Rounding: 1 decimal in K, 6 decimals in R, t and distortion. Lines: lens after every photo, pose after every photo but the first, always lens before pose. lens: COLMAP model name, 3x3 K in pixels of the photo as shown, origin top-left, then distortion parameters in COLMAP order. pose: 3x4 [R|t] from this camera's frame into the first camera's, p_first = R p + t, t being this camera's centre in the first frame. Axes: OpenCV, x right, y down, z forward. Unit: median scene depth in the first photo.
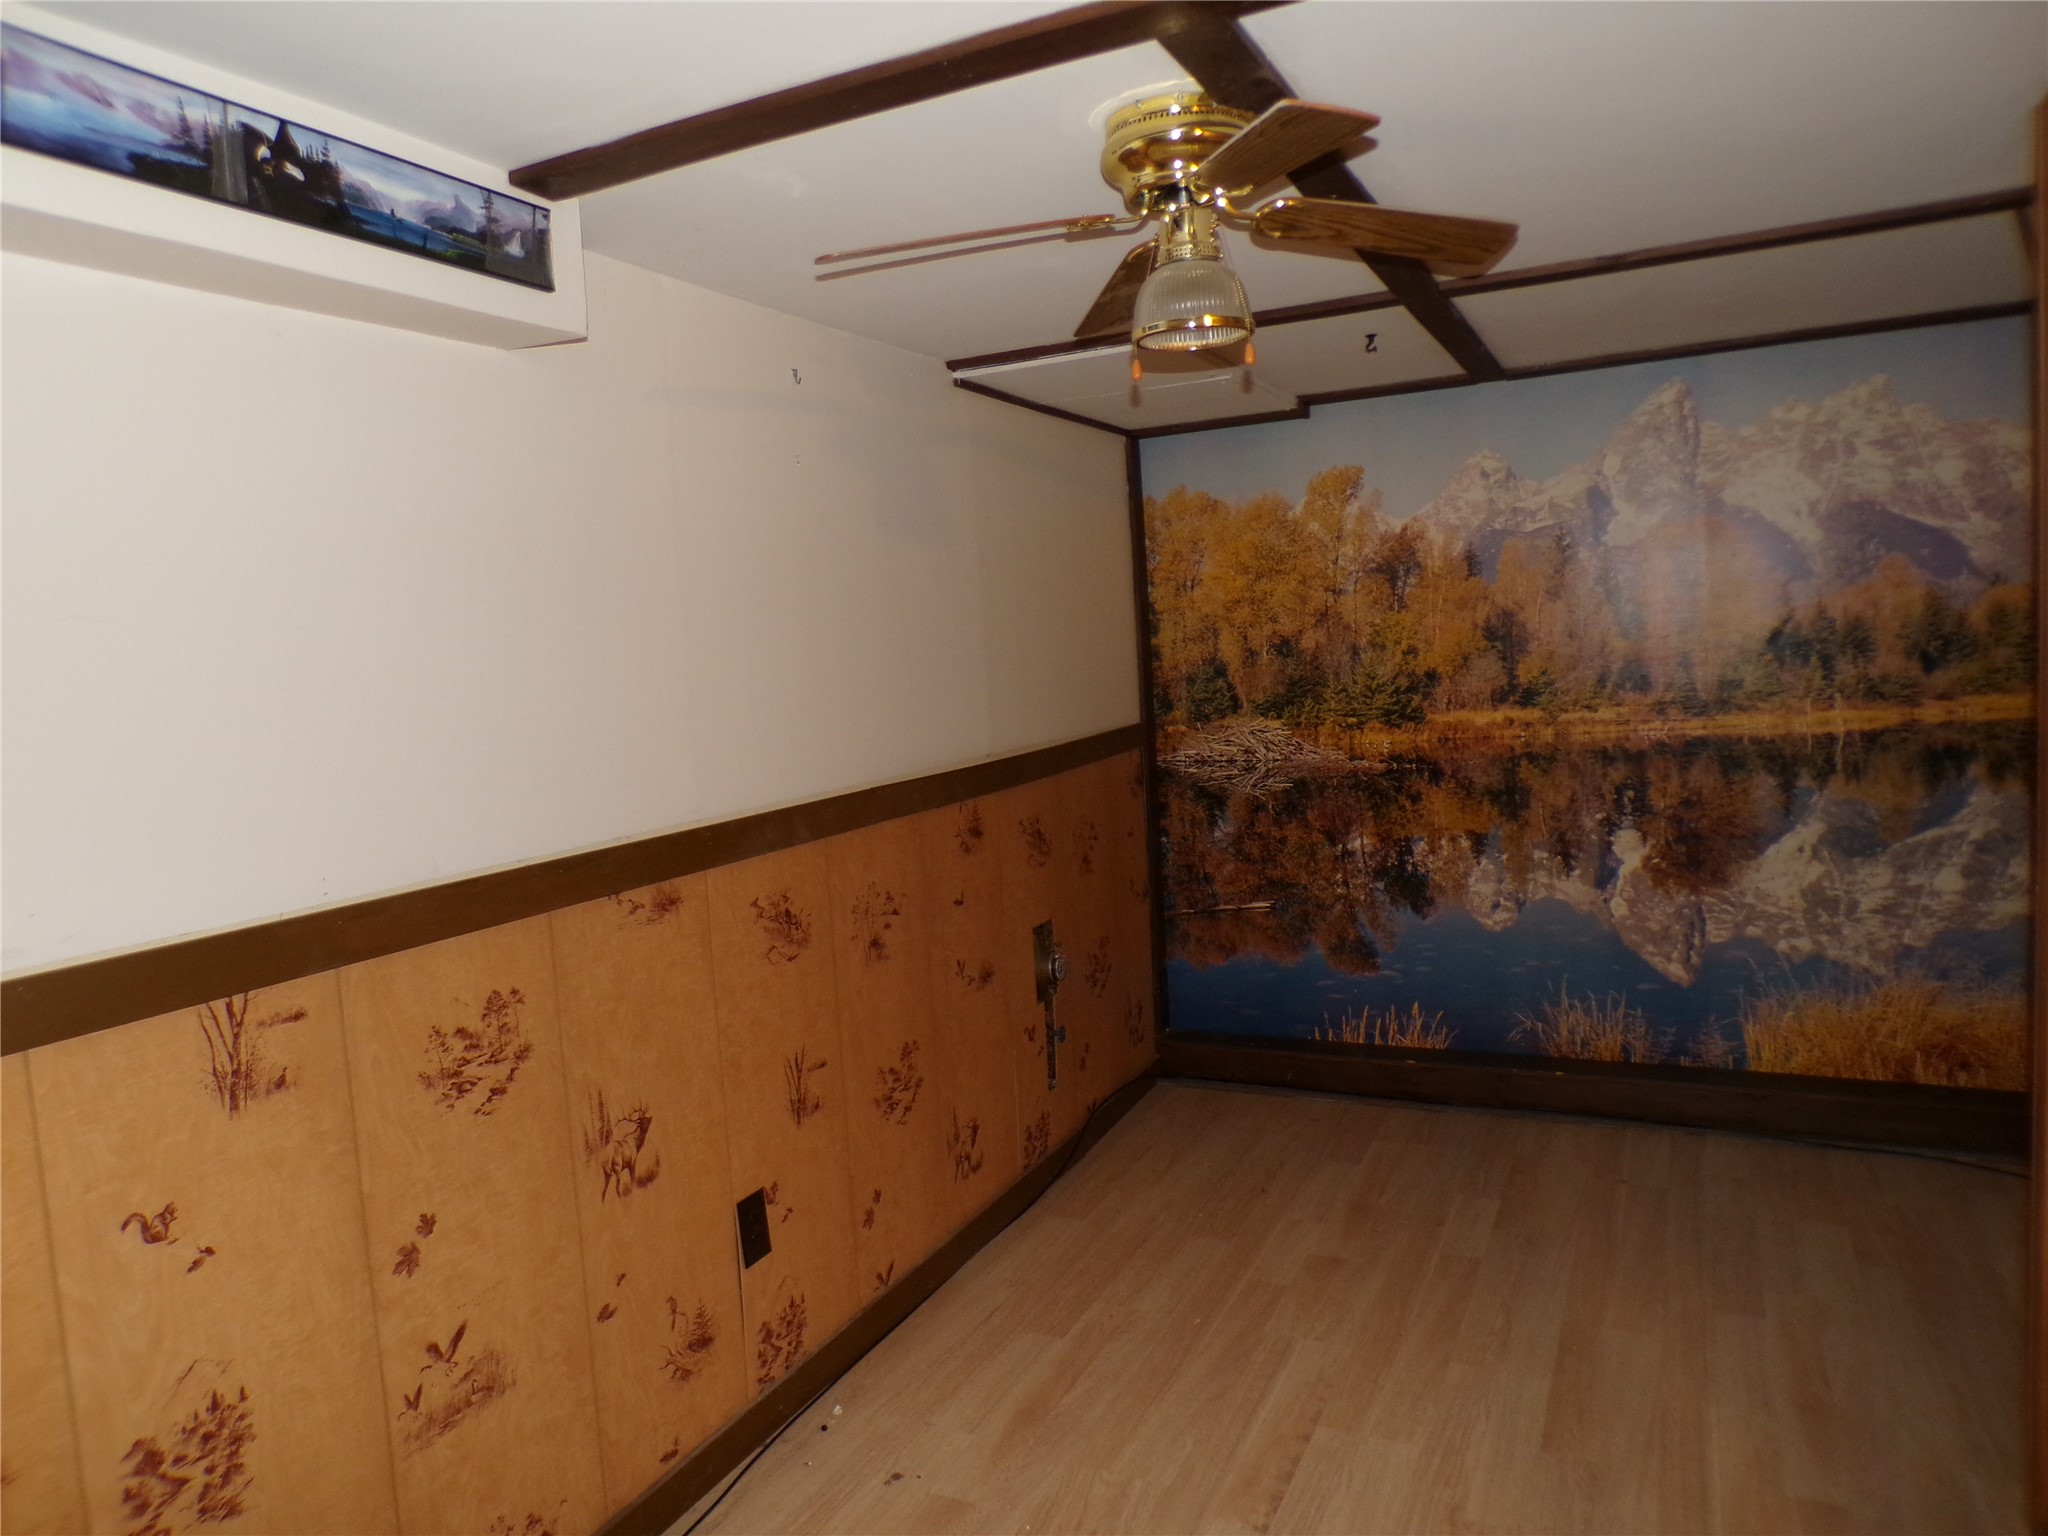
lens RADIAL K [[1383.8, 0, 1025.0], [0, 1383.8, 770.5], [0, 0, 1]] dist [-0.050491, 0.023244]
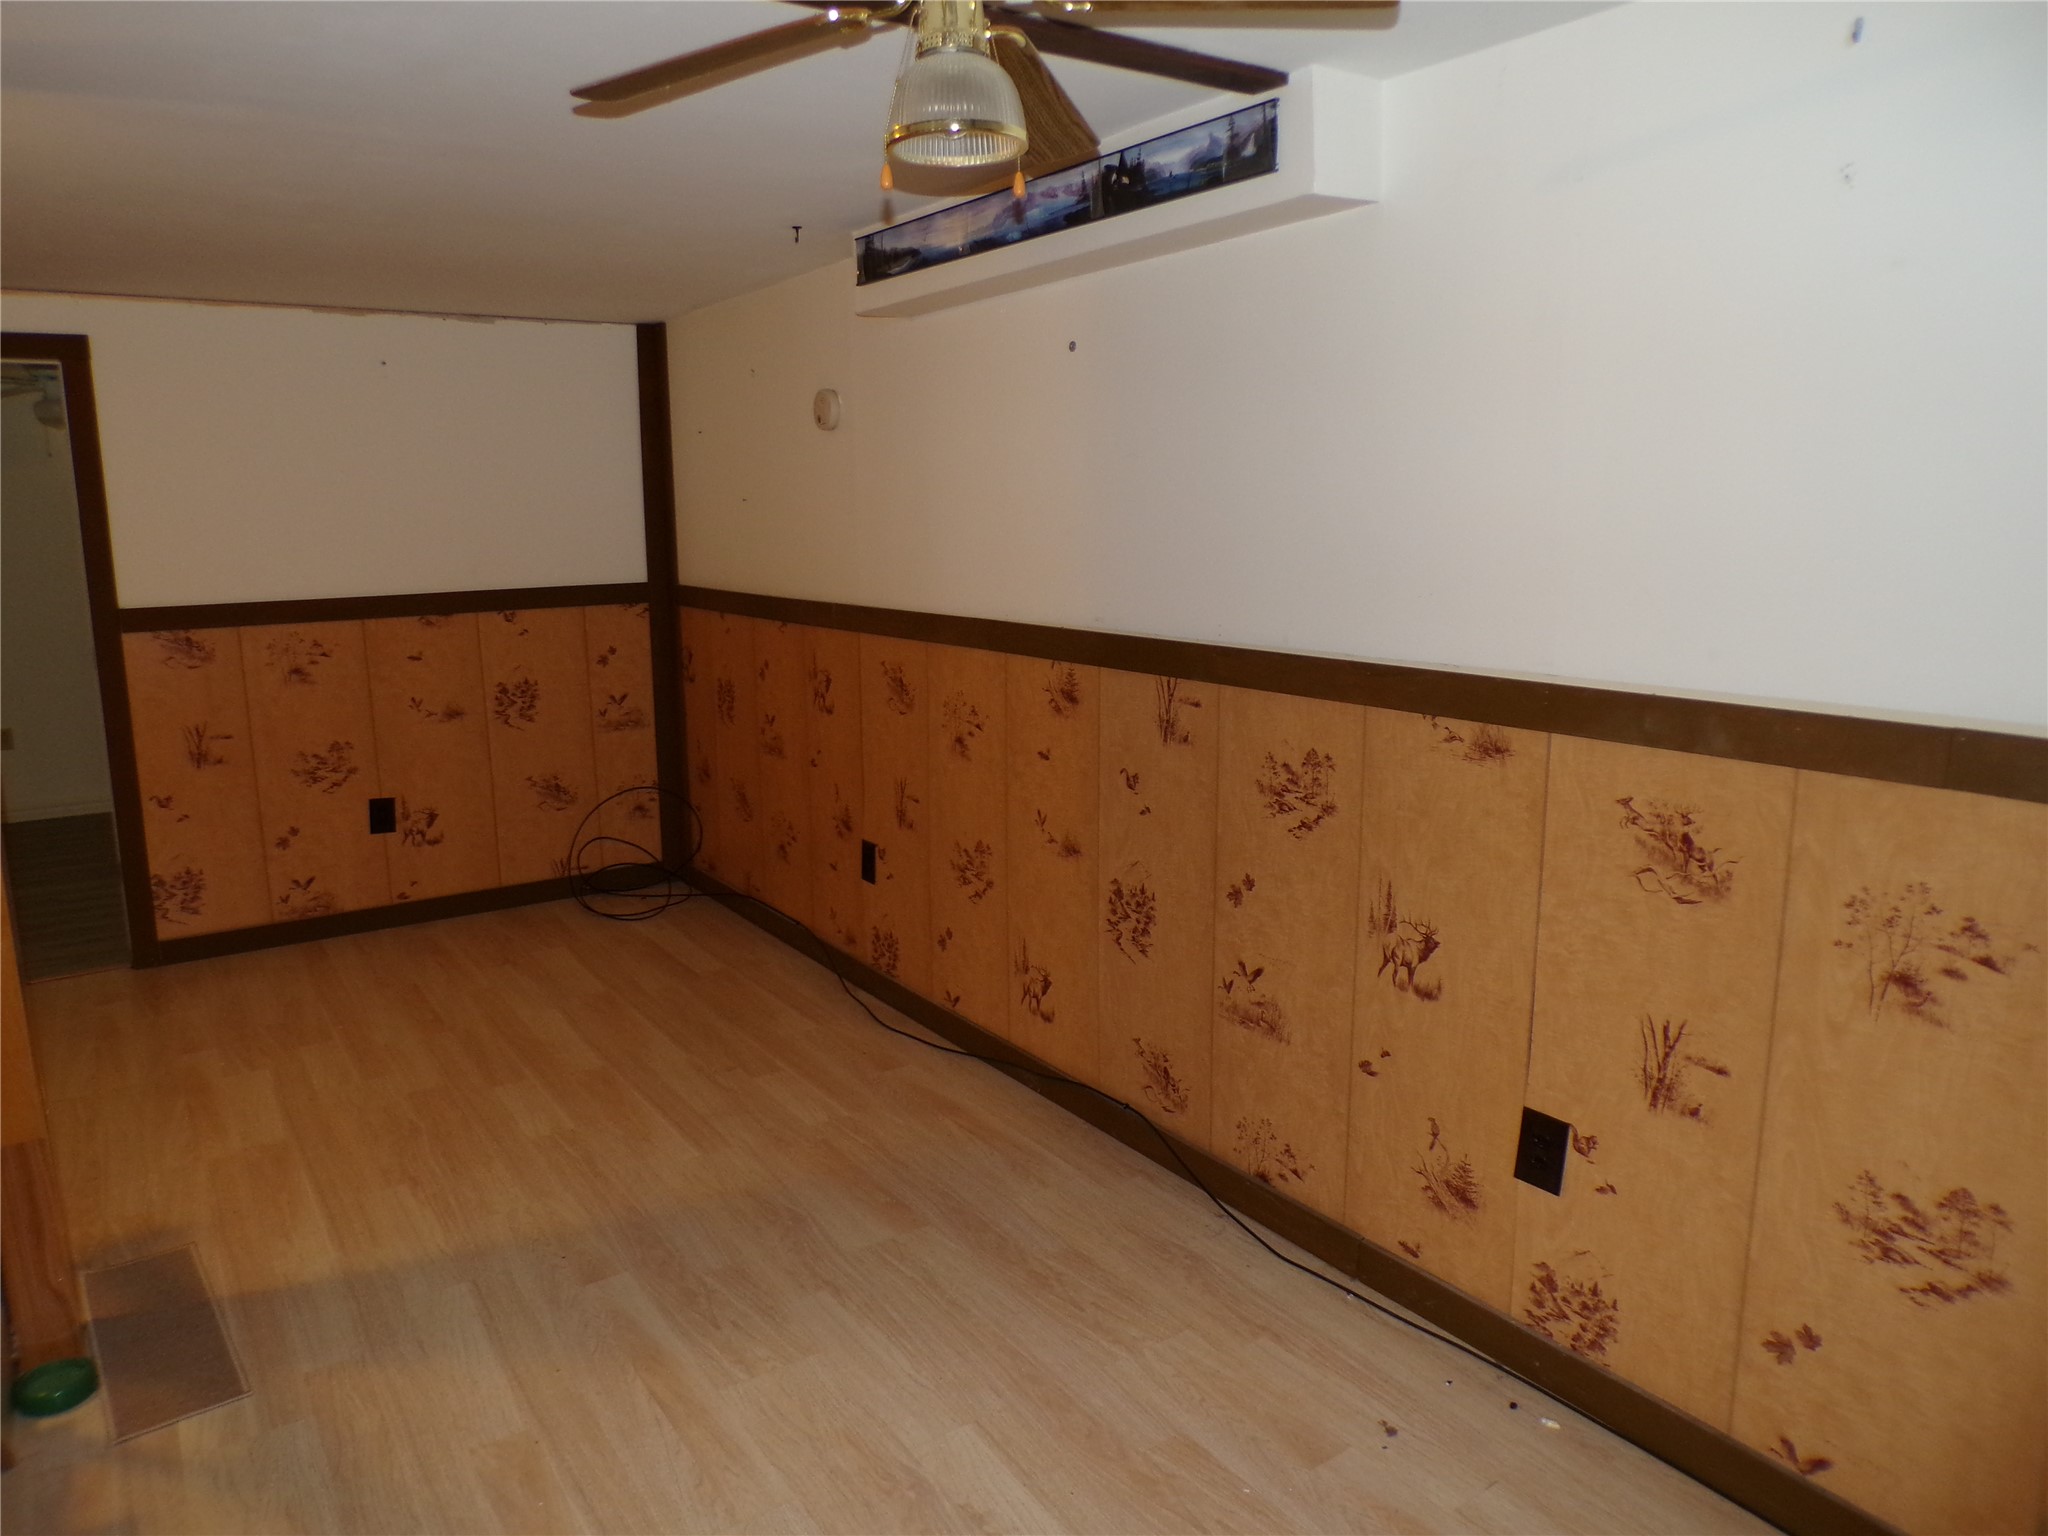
lens RADIAL K [[1383.8, 0, 1022.3], [0, 1383.8, 757.3], [0, 0, 1]] dist [-0.050491, 0.023244]
pose [[-0.498302, 0.218145, -0.839111, 0.890648], [-0.037329, 0.961534, 0.272139, -0.183212], [0.866199, 0.166930, -0.470991, 1.501133]]
